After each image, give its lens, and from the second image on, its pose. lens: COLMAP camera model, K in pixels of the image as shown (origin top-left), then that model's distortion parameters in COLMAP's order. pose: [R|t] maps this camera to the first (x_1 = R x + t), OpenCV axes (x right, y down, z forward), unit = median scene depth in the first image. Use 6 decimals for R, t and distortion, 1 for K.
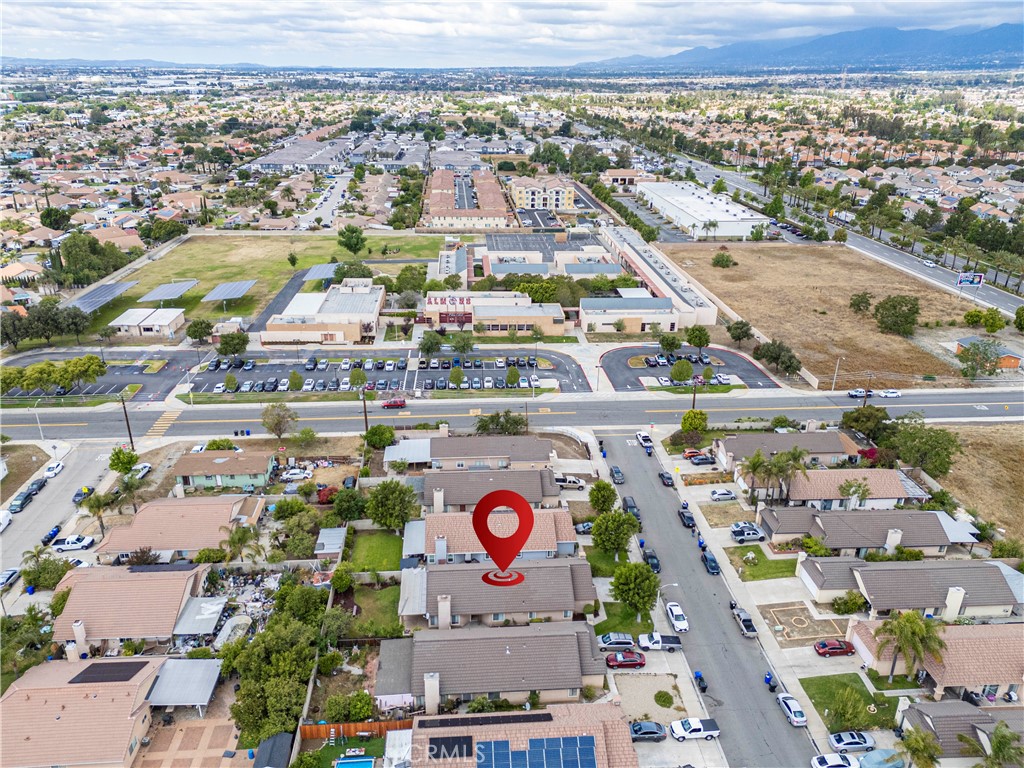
lens RADIAL K [[746.6, 0, 512.0], [0, 746.6, 384.0], [0, 0, 1]] dist [0.102121, -0.101776]
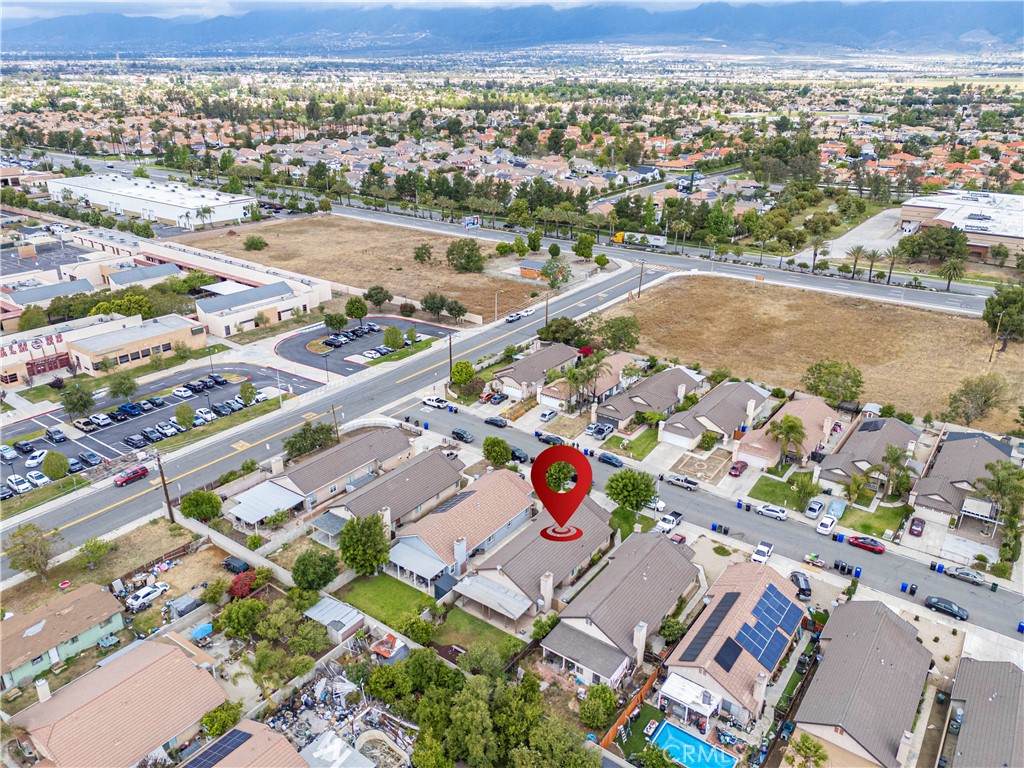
lens RADIAL K [[746.6, 0, 512.0], [0, 746.6, 384.0], [0, 0, 1]] dist [0.102121, -0.101776]
pose [[0.645369, -0.301434, 0.701881, -0.375699], [0.291614, 0.946479, 0.138346, -0.048572], [-0.706017, 0.115394, 0.698730, 0.175979]]
